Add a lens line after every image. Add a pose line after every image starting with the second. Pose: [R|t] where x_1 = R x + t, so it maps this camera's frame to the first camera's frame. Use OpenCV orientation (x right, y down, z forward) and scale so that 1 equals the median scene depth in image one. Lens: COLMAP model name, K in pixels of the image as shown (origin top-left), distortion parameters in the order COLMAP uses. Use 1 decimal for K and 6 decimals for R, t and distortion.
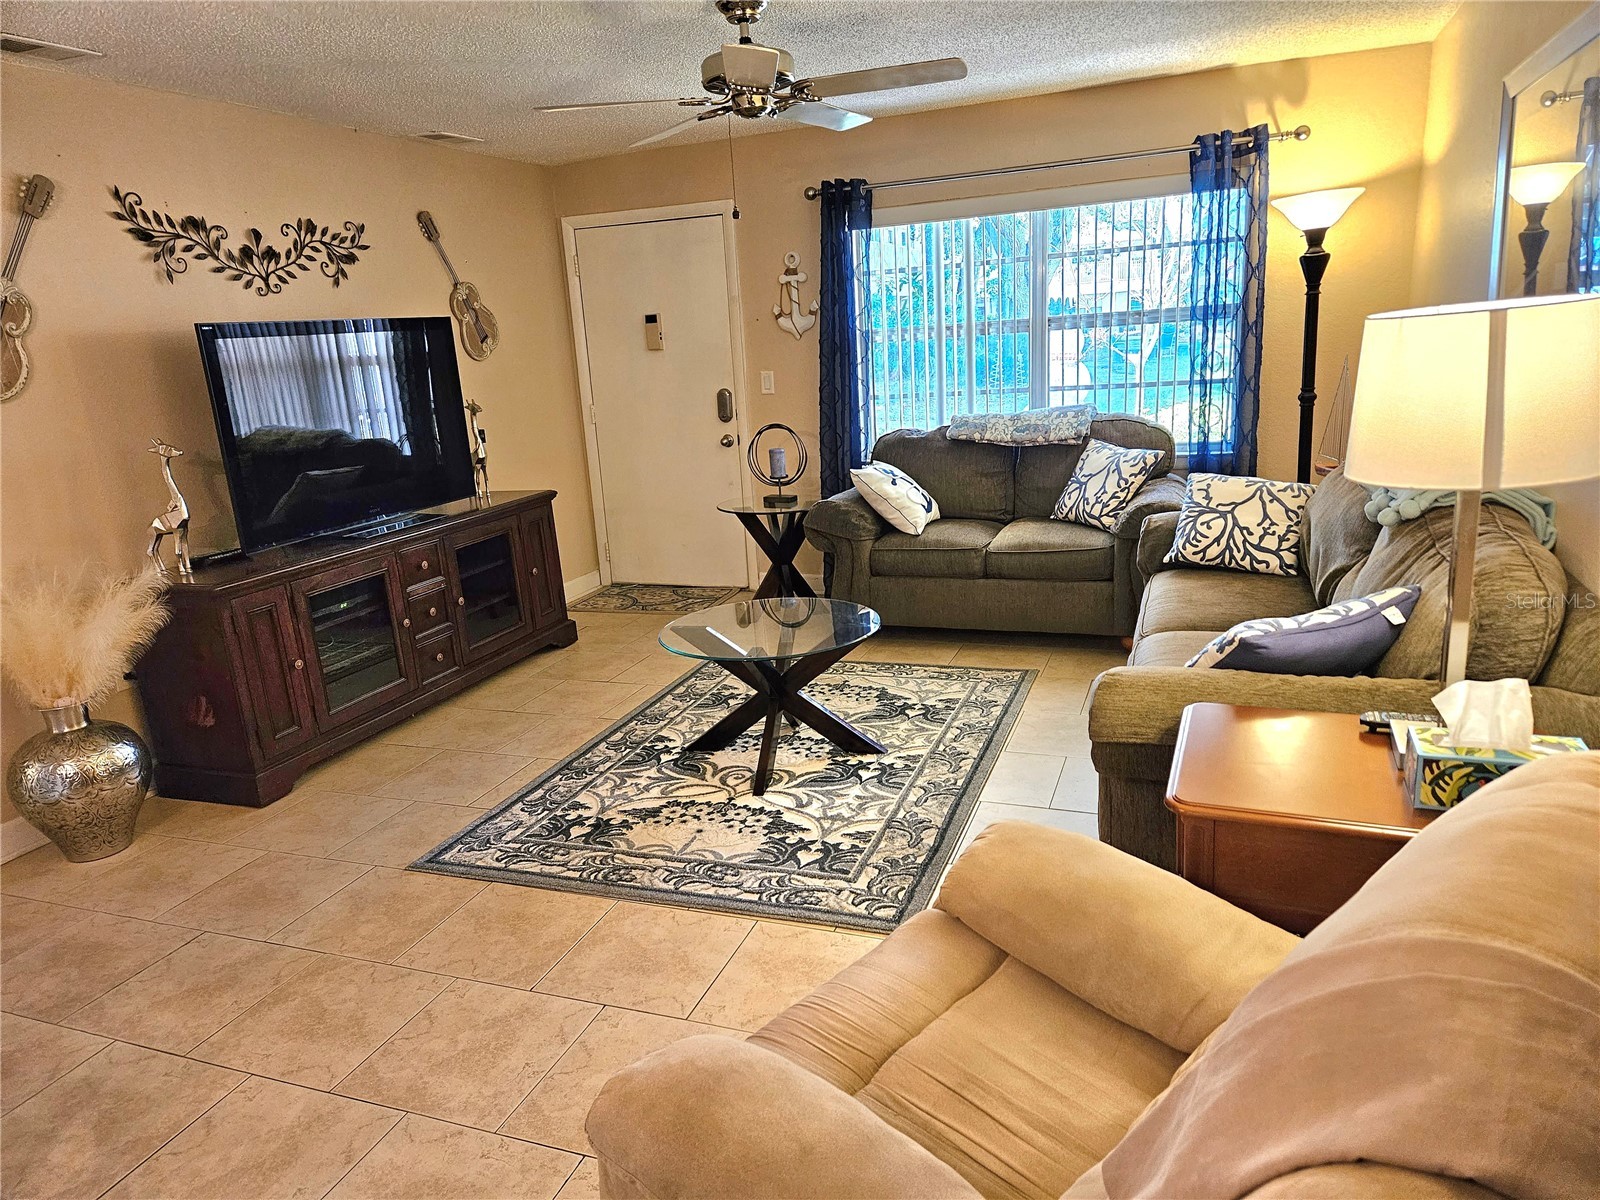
lens RADIAL K [[1067.9, 0, 793.1], [0, 1067.9, 596.9], [0, 0, 1]] dist [0.089519, -0.077476]
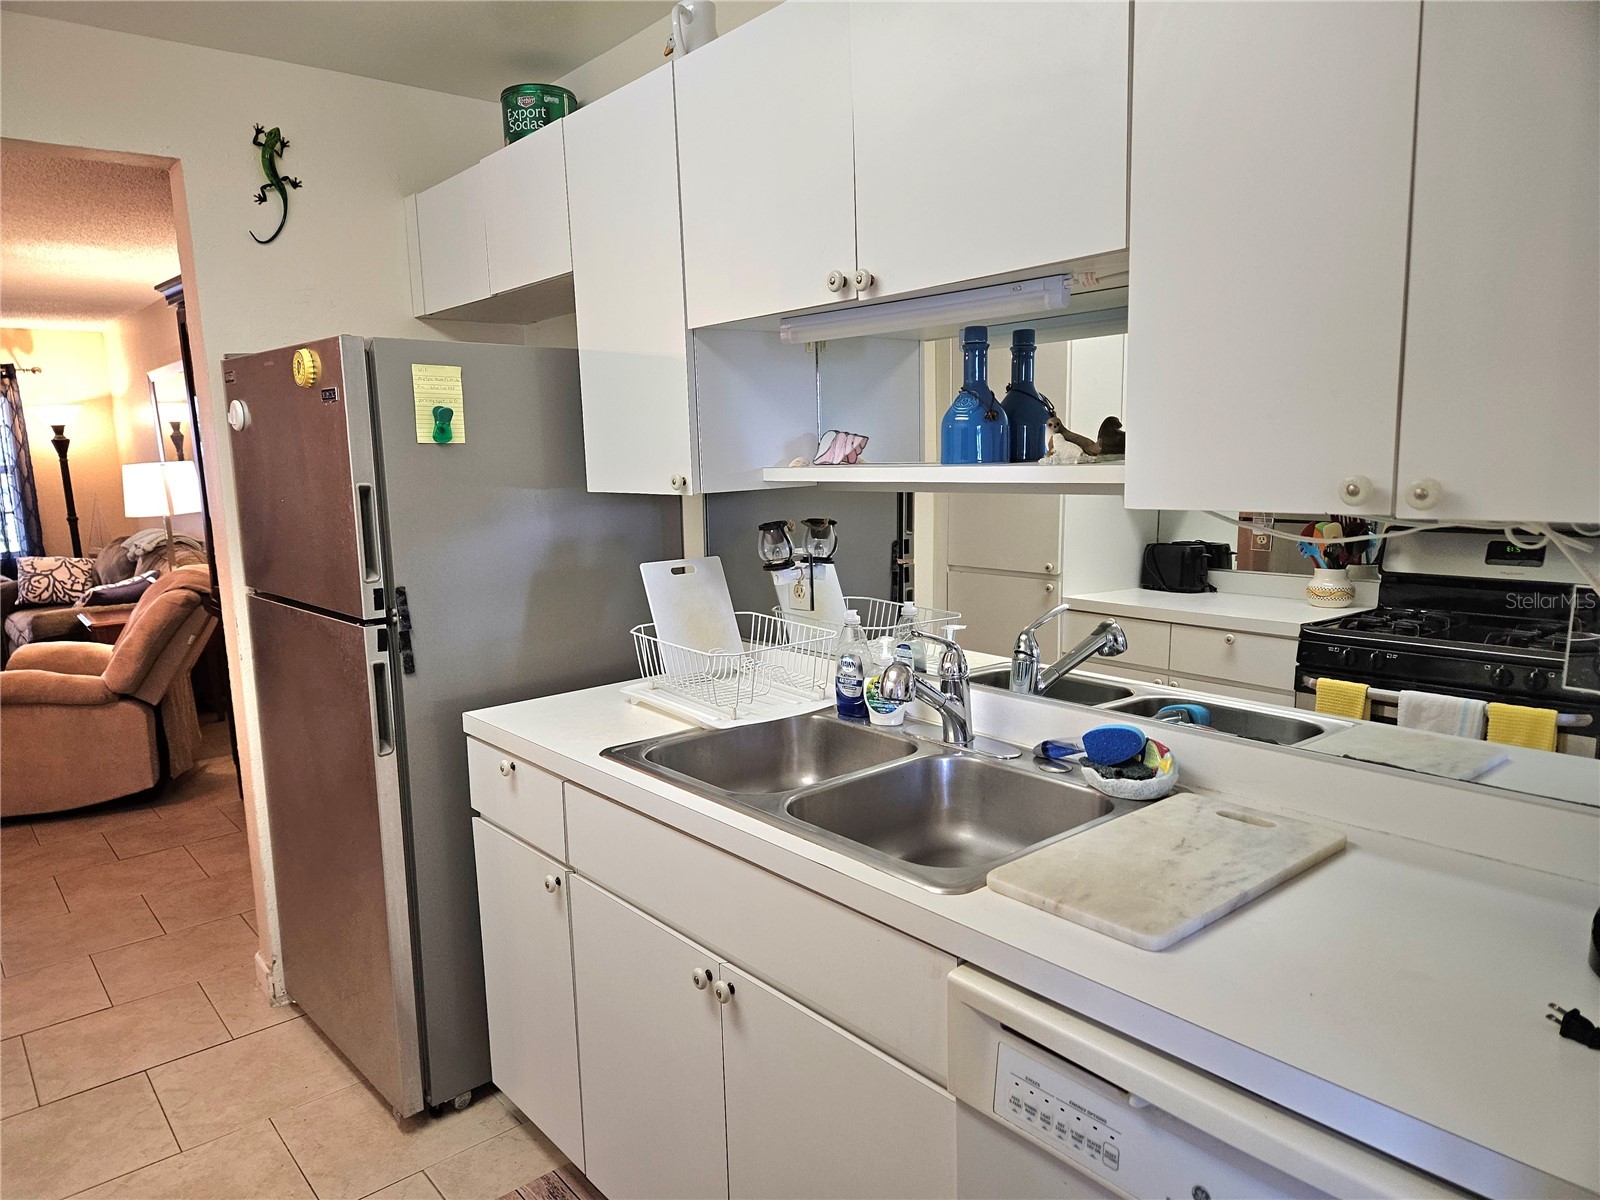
lens RADIAL K [[1067.9, 0, 793.1], [0, 1067.9, 596.9], [0, 0, 1]] dist [0.089519, -0.077476]
pose [[0.484618, -0.087399, 0.870349, -0.520873], [0.218579, 0.975530, -0.023745, 0.240342], [-0.846976, 0.201747, 0.491863, -0.837907]]
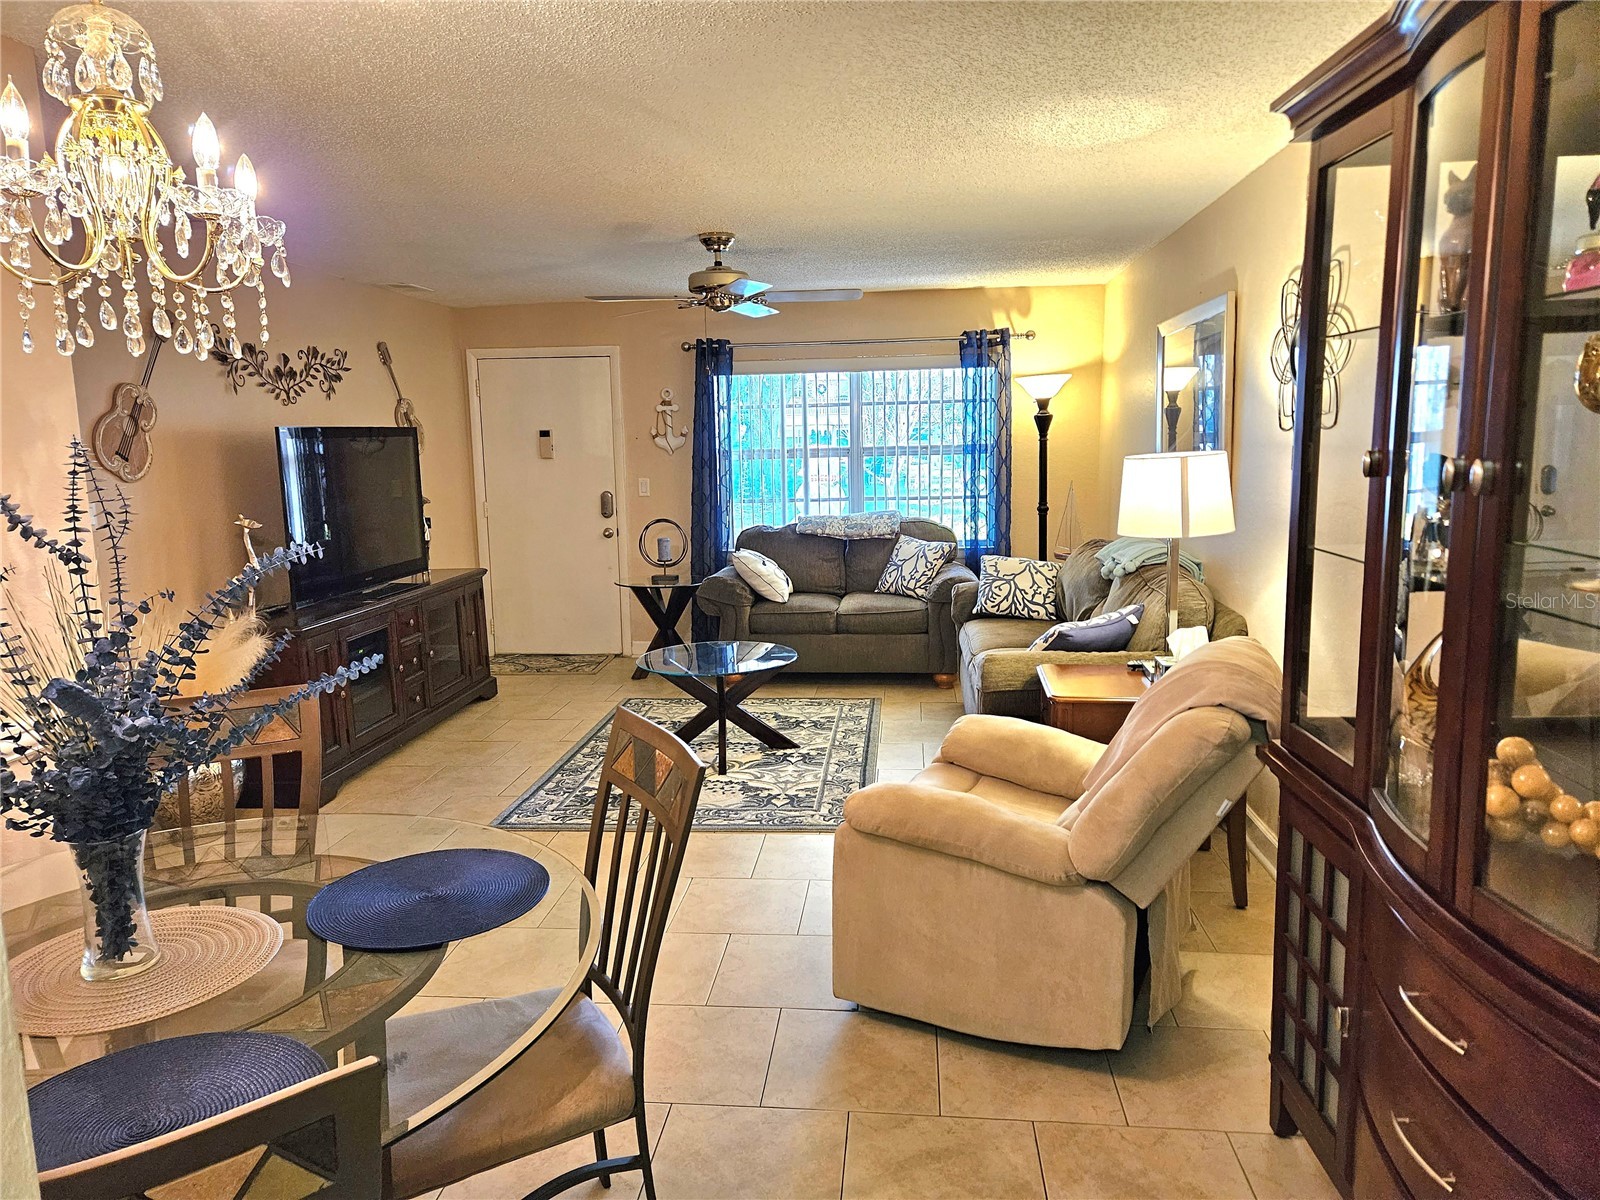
lens RADIAL K [[1066.9, 0, 791.6], [0, 1066.9, 580.1], [0, 0, 1]] dist [0.077828, -0.001127]
pose [[0.965862, 0.007755, 0.258942, -0.241006], [0.023751, 0.992691, -0.118322, 0.078749], [-0.257967, 0.120433, 0.958618, -0.302228]]
